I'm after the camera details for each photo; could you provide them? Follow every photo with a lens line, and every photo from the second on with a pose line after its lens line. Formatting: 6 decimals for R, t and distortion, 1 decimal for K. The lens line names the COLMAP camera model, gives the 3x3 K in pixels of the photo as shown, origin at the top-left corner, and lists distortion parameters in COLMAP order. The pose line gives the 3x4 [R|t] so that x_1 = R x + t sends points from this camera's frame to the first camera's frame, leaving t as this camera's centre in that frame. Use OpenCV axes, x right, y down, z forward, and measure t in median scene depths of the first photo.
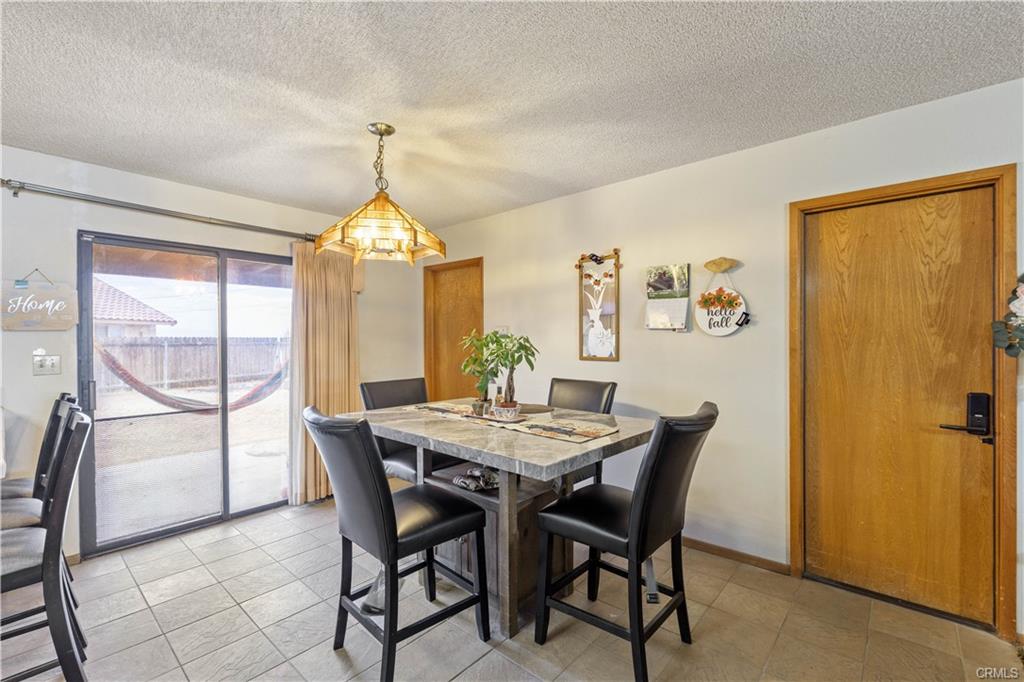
lens RADIAL K [[454.2, 0, 514.5], [0, 454.2, 340.9], [0, 0, 1]] dist [-0.000665, 0.000756]
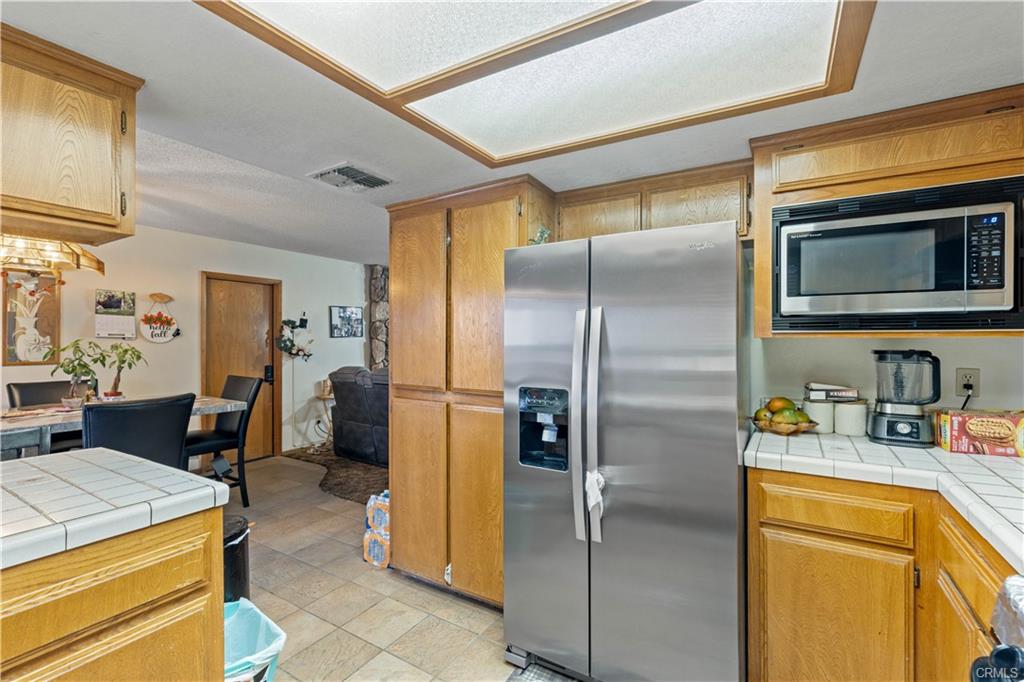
lens RADIAL K [[454.2, 0, 512.8], [0, 454.2, 339.9], [0, 0, 1]] dist [-0.000665, 0.000756]
pose [[-0.175222, 0.002294, 0.984526, -1.321445], [0.006725, 0.999977, -0.001133, -0.010500], [-0.984506, 0.006422, -0.175233, 0.075163]]
